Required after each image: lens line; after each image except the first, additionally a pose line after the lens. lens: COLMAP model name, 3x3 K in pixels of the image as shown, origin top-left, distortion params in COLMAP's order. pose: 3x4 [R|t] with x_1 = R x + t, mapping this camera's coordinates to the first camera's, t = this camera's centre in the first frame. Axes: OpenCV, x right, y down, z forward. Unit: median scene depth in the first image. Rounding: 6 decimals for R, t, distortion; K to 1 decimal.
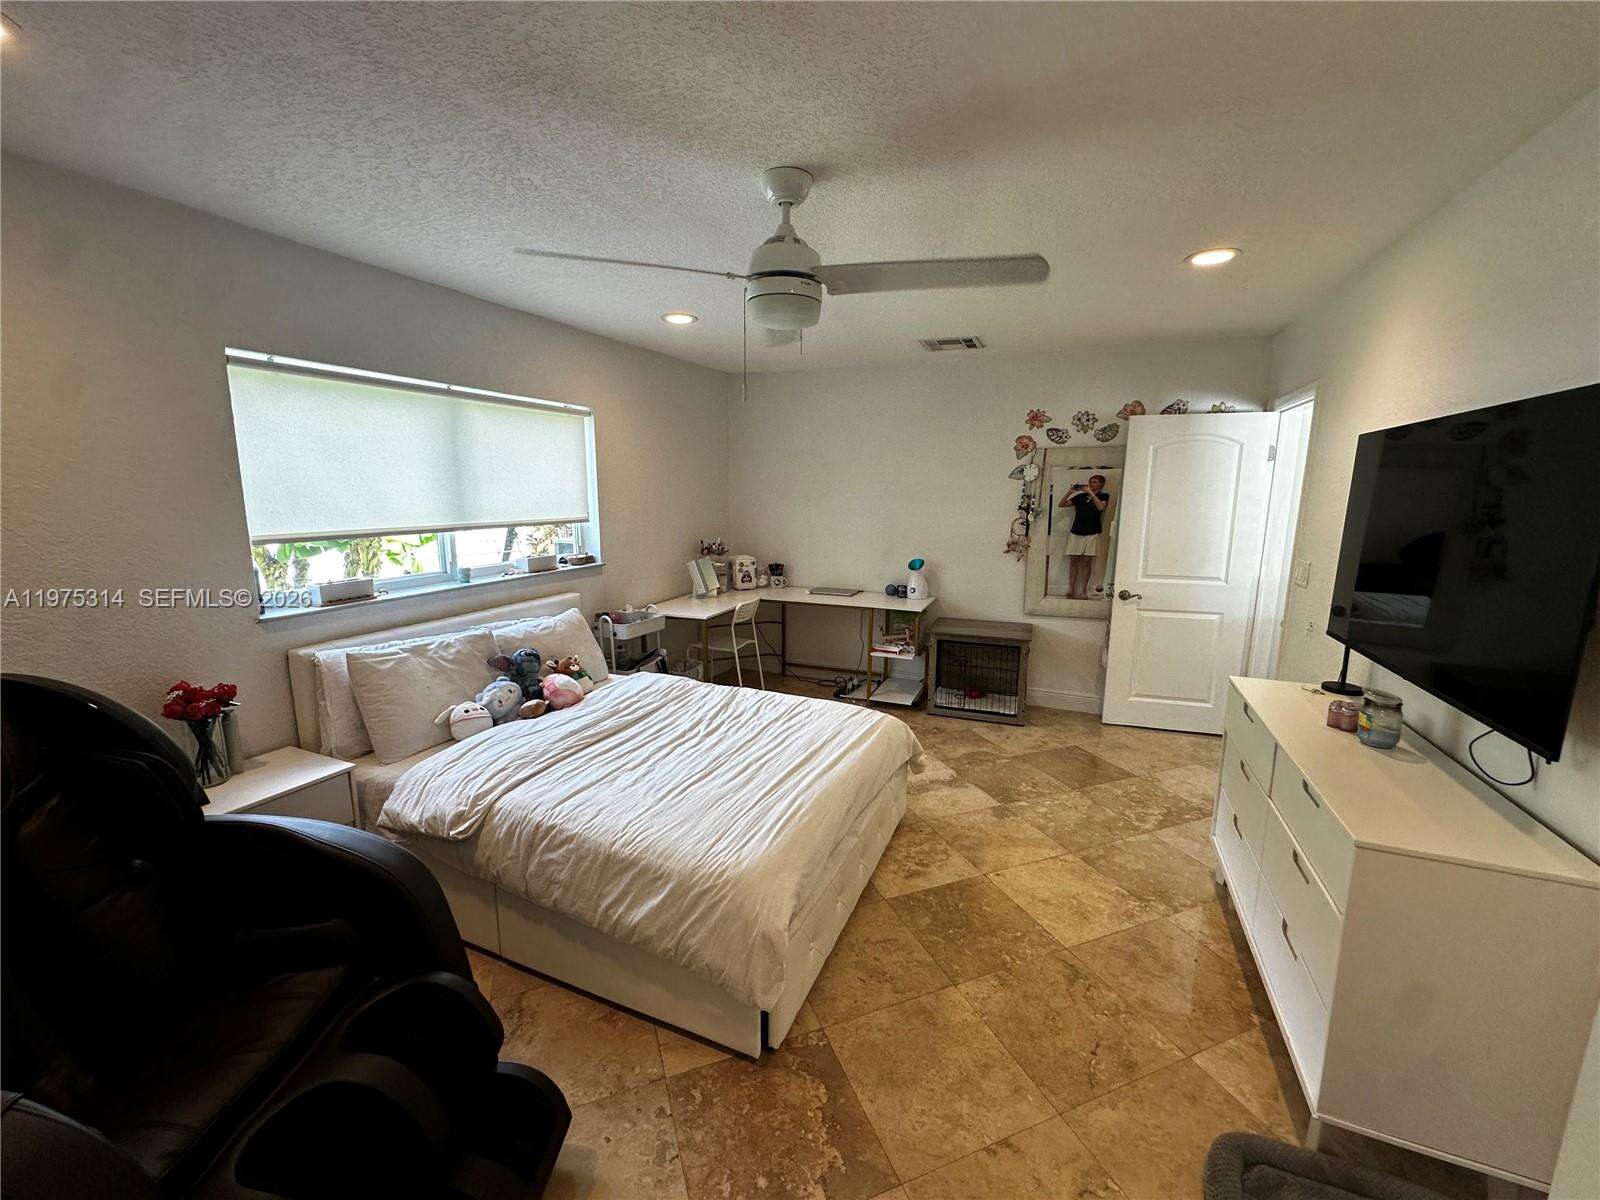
lens RADIAL K [[641.7, 0, 799.3], [0, 641.7, 598.4], [0, 0, 1]] dist [-0.004618, -0.000251]
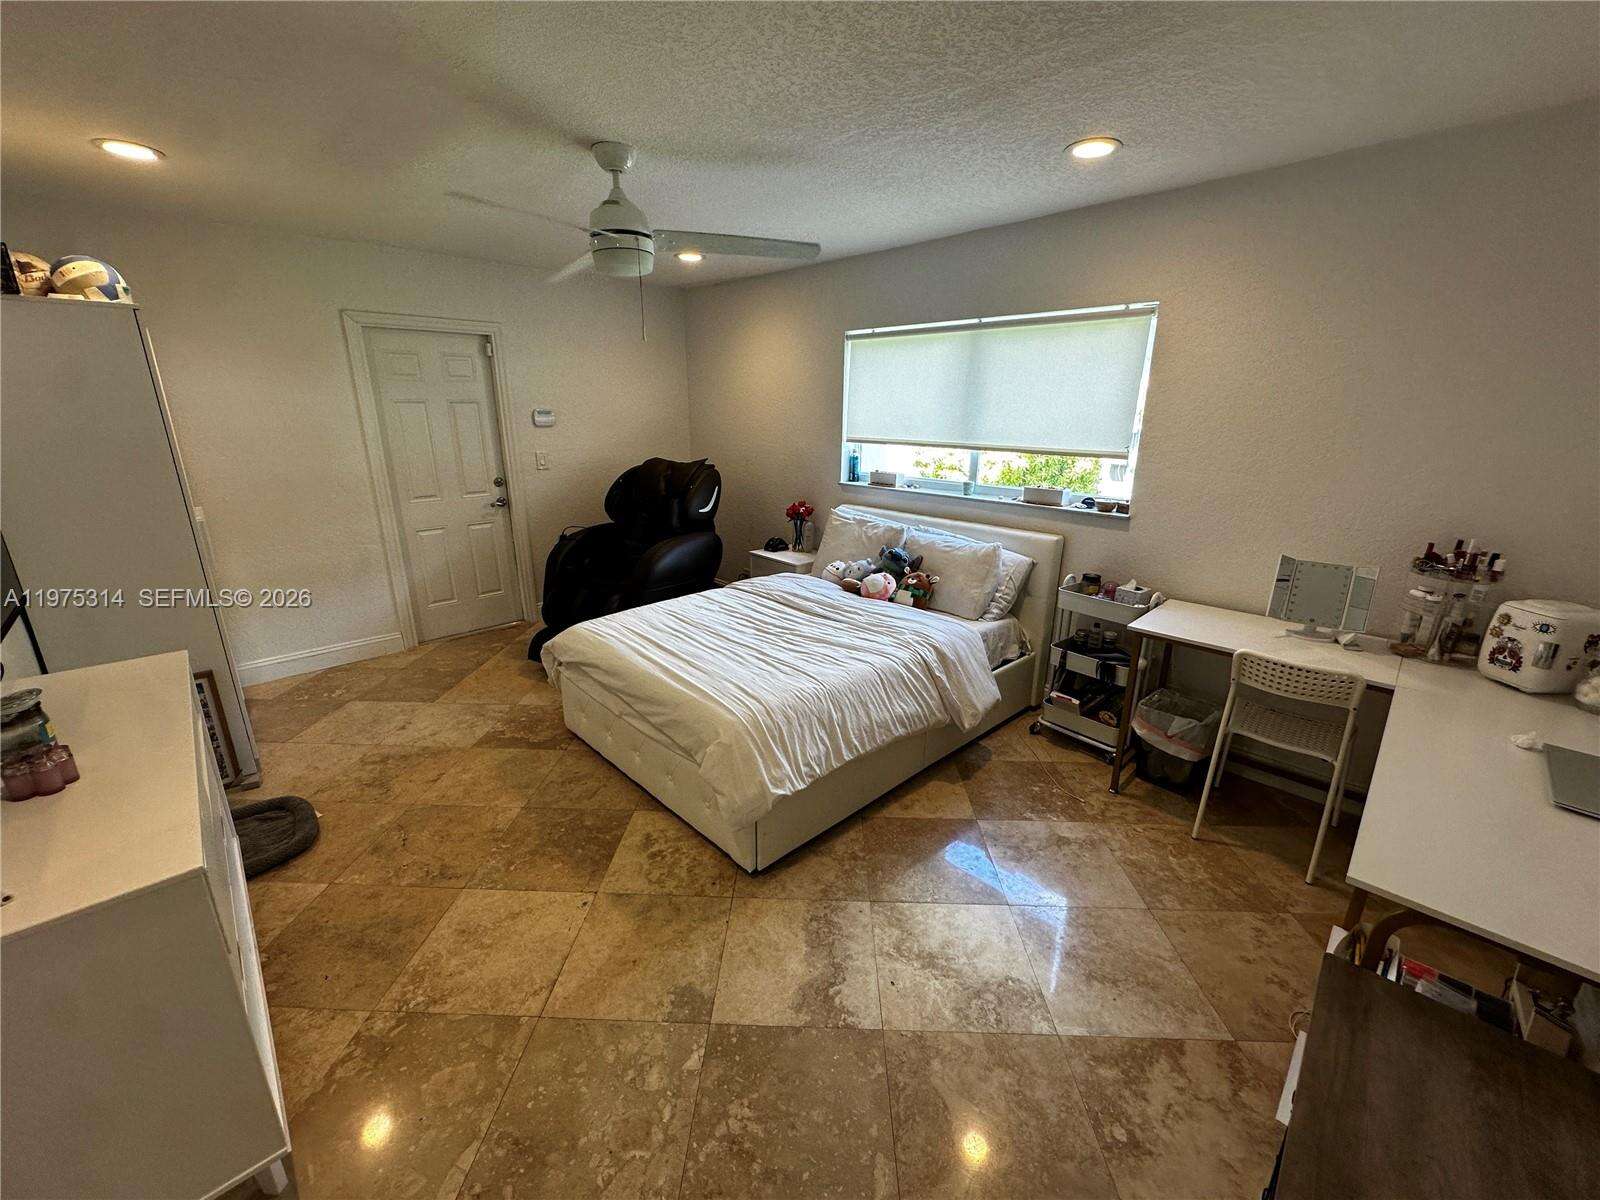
lens RADIAL K [[641.7, 0, 801.5], [0, 641.7, 596.5], [0, 0, 1]] dist [-0.004618, -0.000251]
pose [[-0.390461, 0.256206, -0.884250, 0.826907], [-0.167500, 0.924693, 0.341888, -0.248020], [0.905254, 0.281605, -0.318142, 1.413657]]
